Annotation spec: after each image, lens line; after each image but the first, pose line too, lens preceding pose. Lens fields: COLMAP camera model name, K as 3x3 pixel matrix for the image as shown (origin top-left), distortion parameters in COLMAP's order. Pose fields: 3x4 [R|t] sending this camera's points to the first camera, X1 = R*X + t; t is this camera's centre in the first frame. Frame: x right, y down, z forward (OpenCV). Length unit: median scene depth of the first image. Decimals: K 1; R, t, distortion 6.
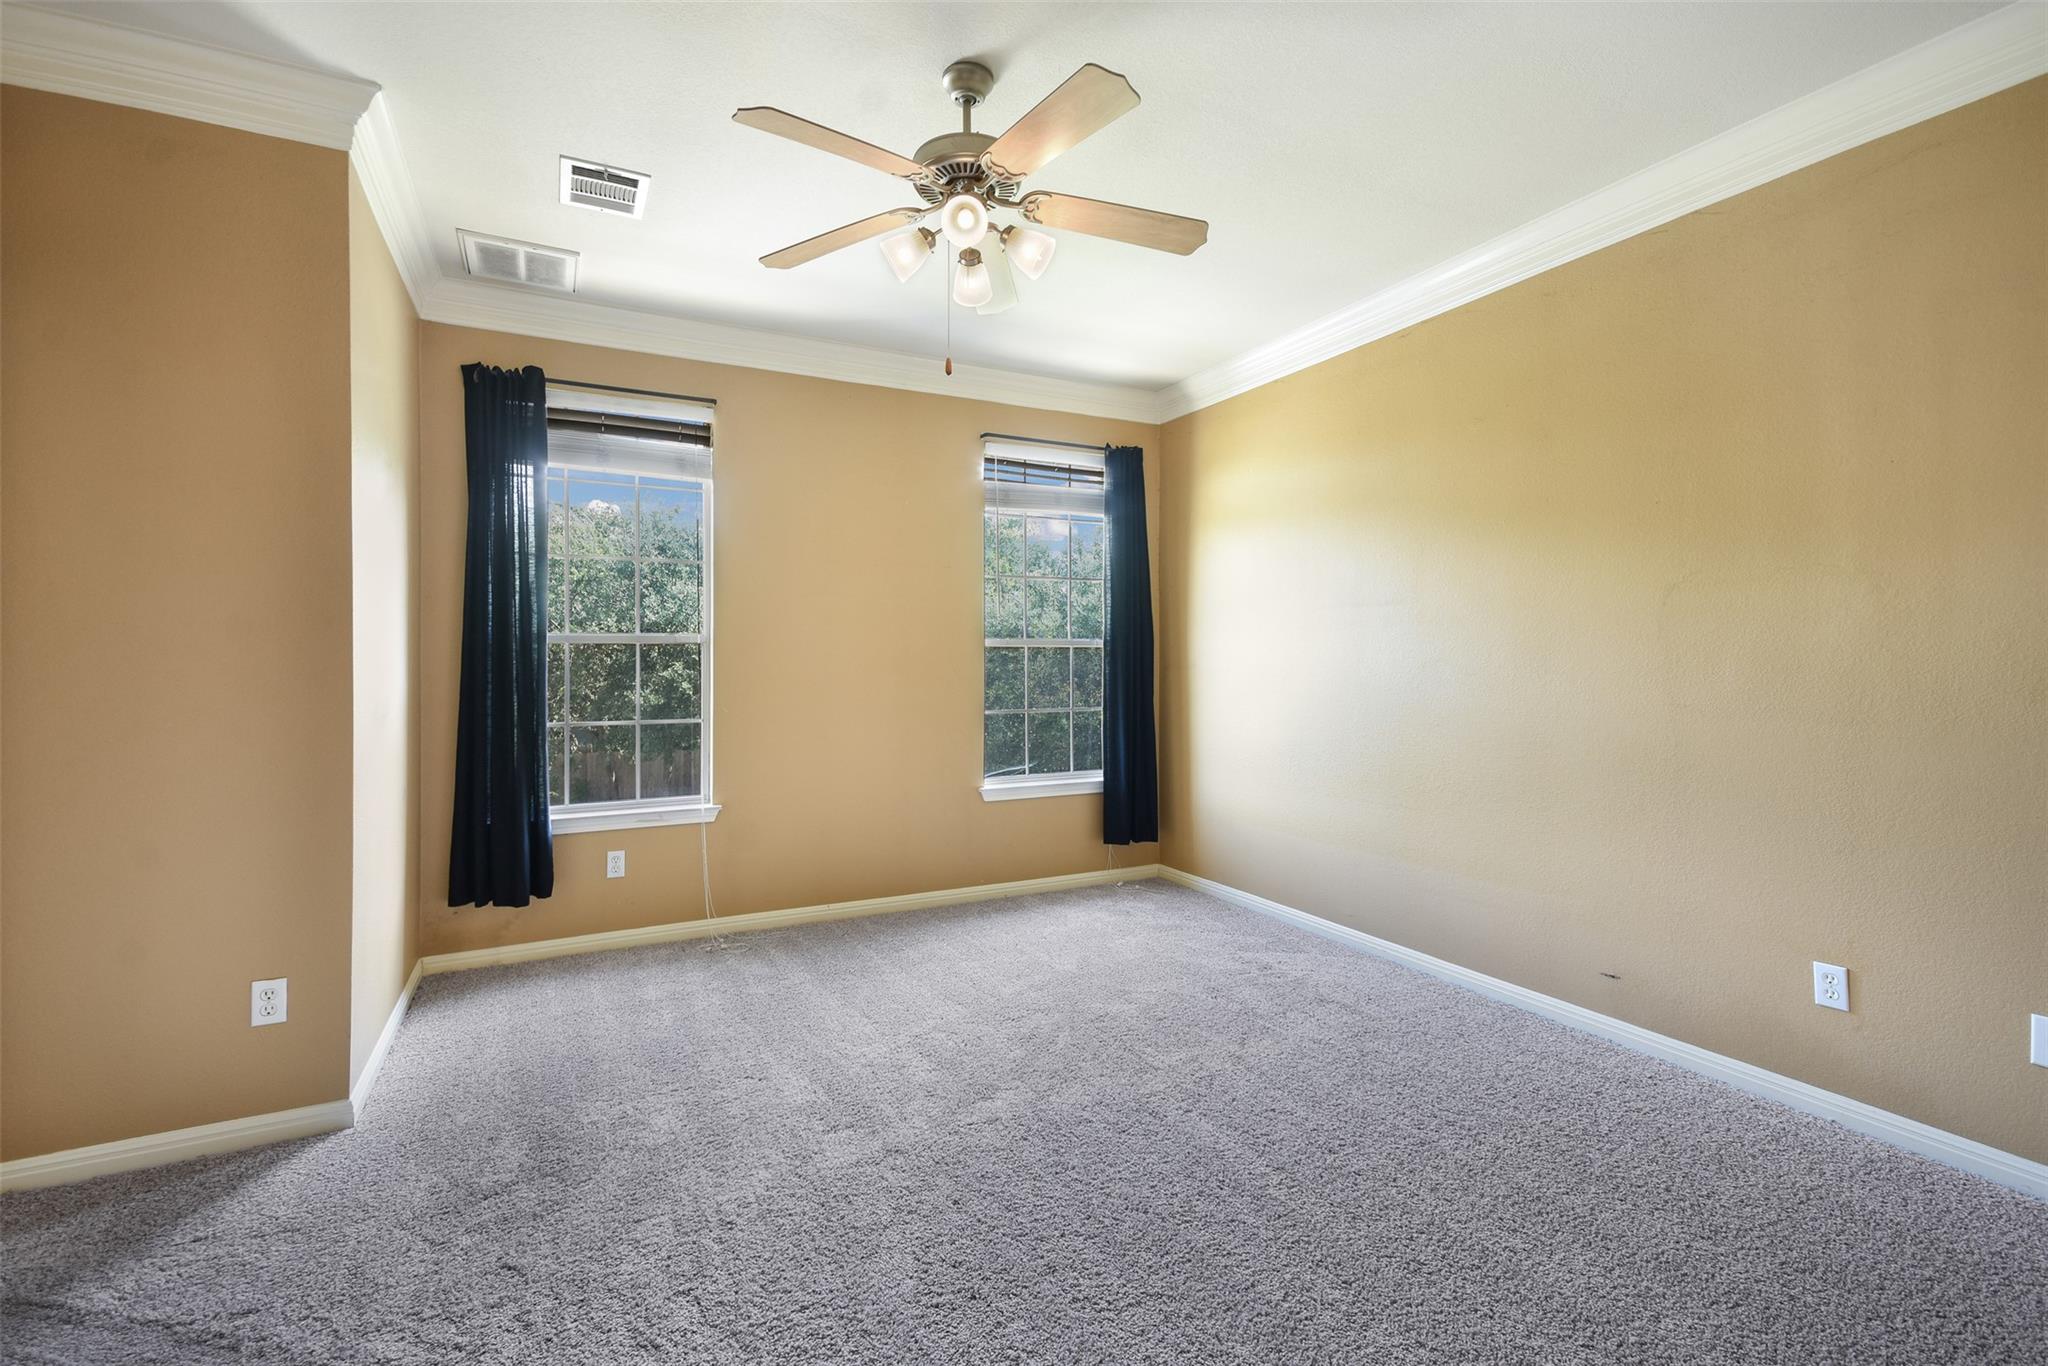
lens RADIAL K [[929.0, 0, 1008.6], [0, 929.0, 674.5], [0, 0, 1]] dist [0.012226, 0.000459]
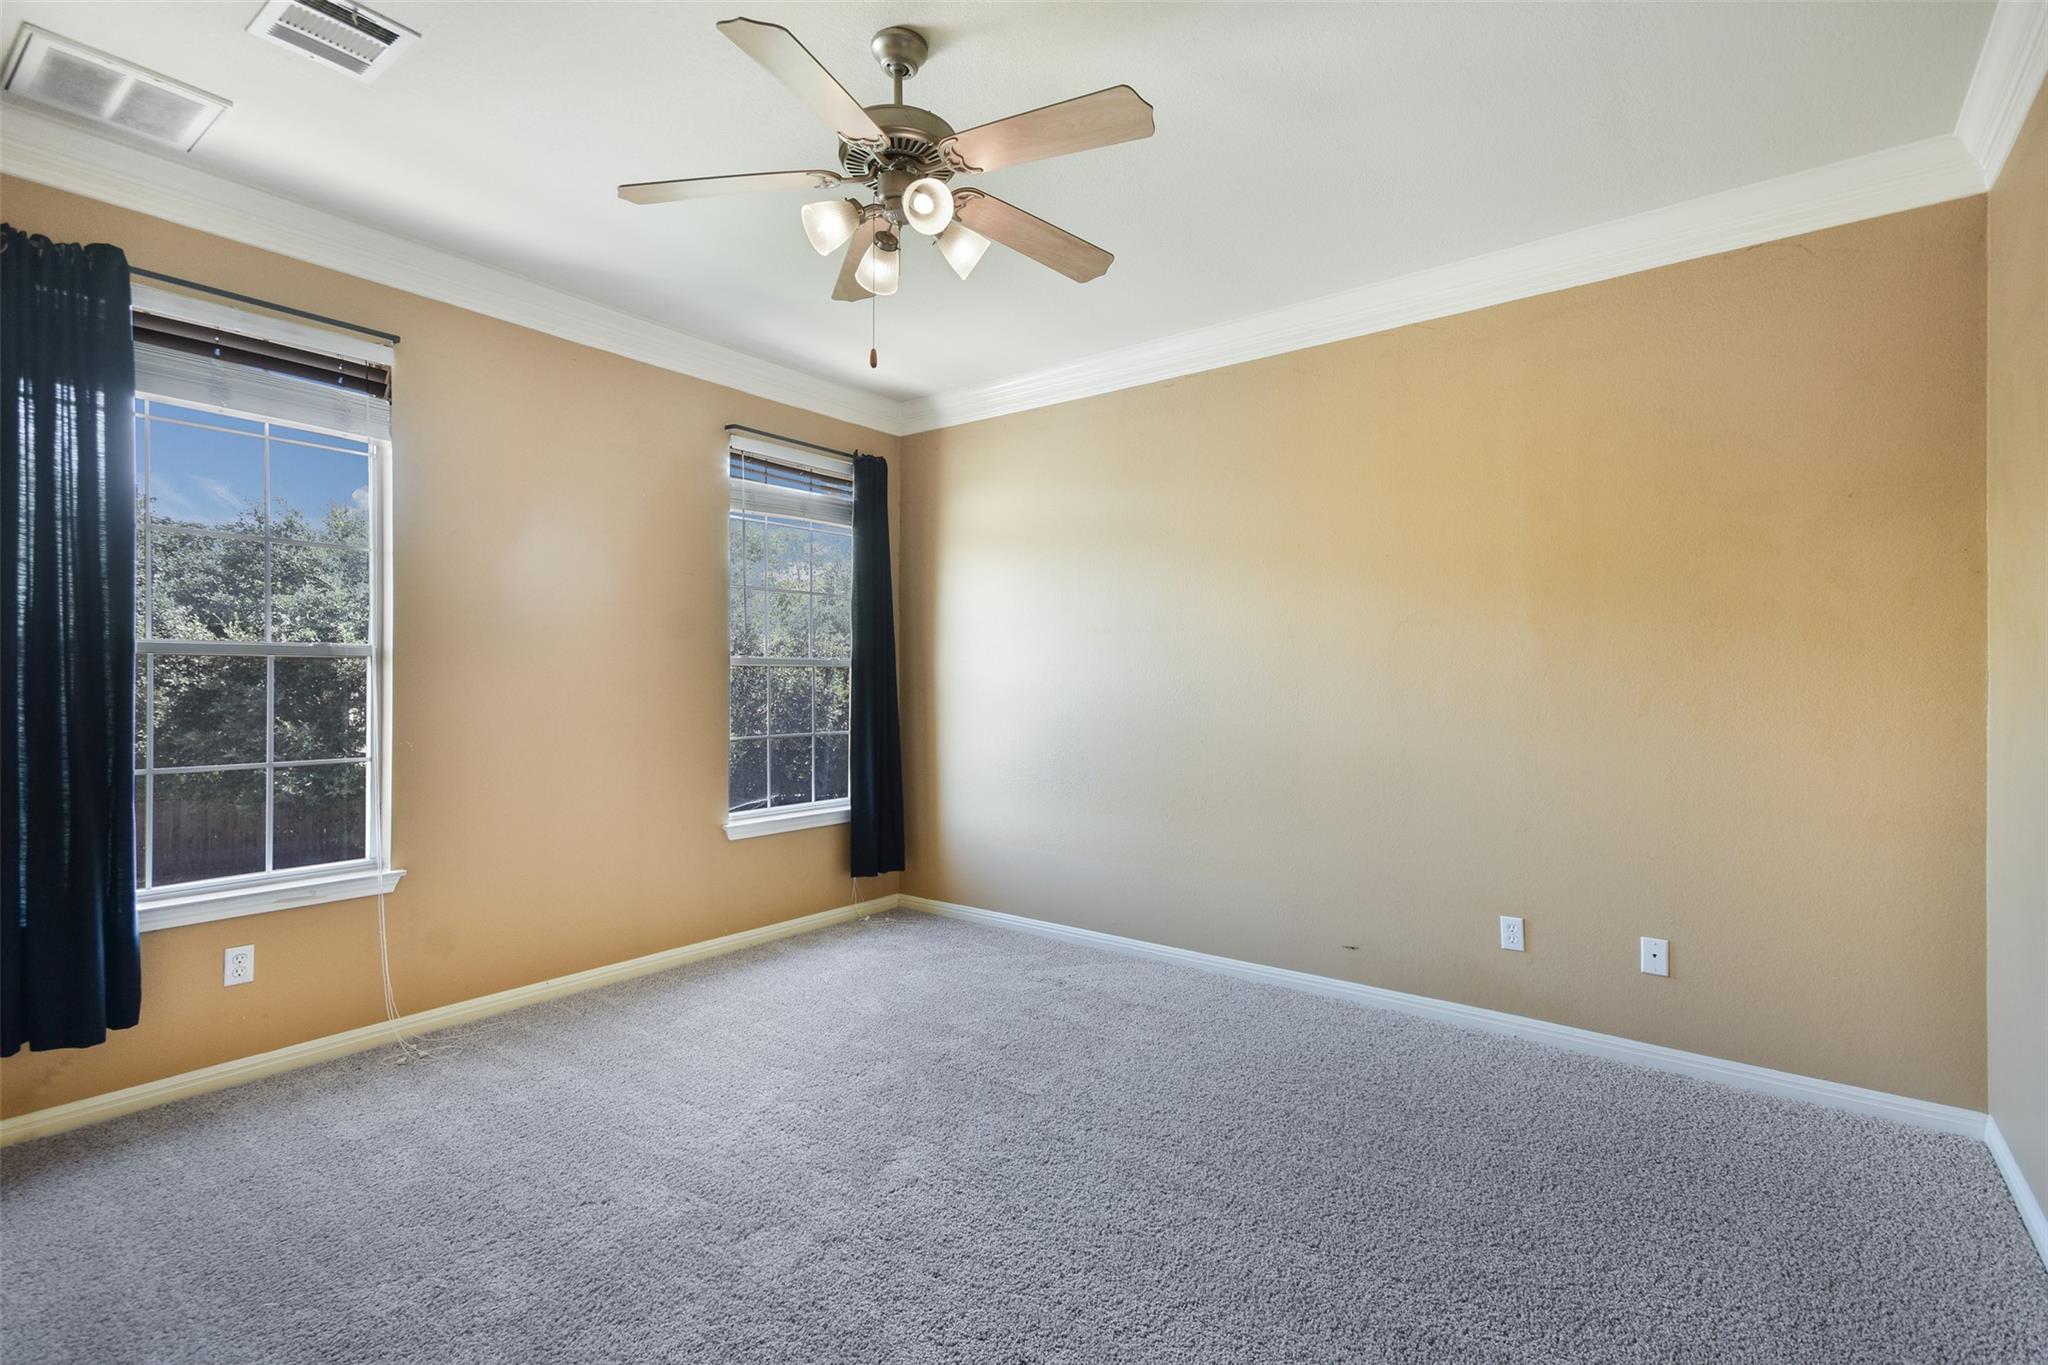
lens RADIAL K [[972.3, 0, 1023.6], [0, 972.3, 690.4], [0, 0, 1]] dist [0.019905, -0.000611]
pose [[0.894070, -0.000065, 0.447927, -0.235939], [0.002425, 0.999986, -0.004694, -0.001515], [-0.447920, 0.005283, 0.894058, 0.057529]]
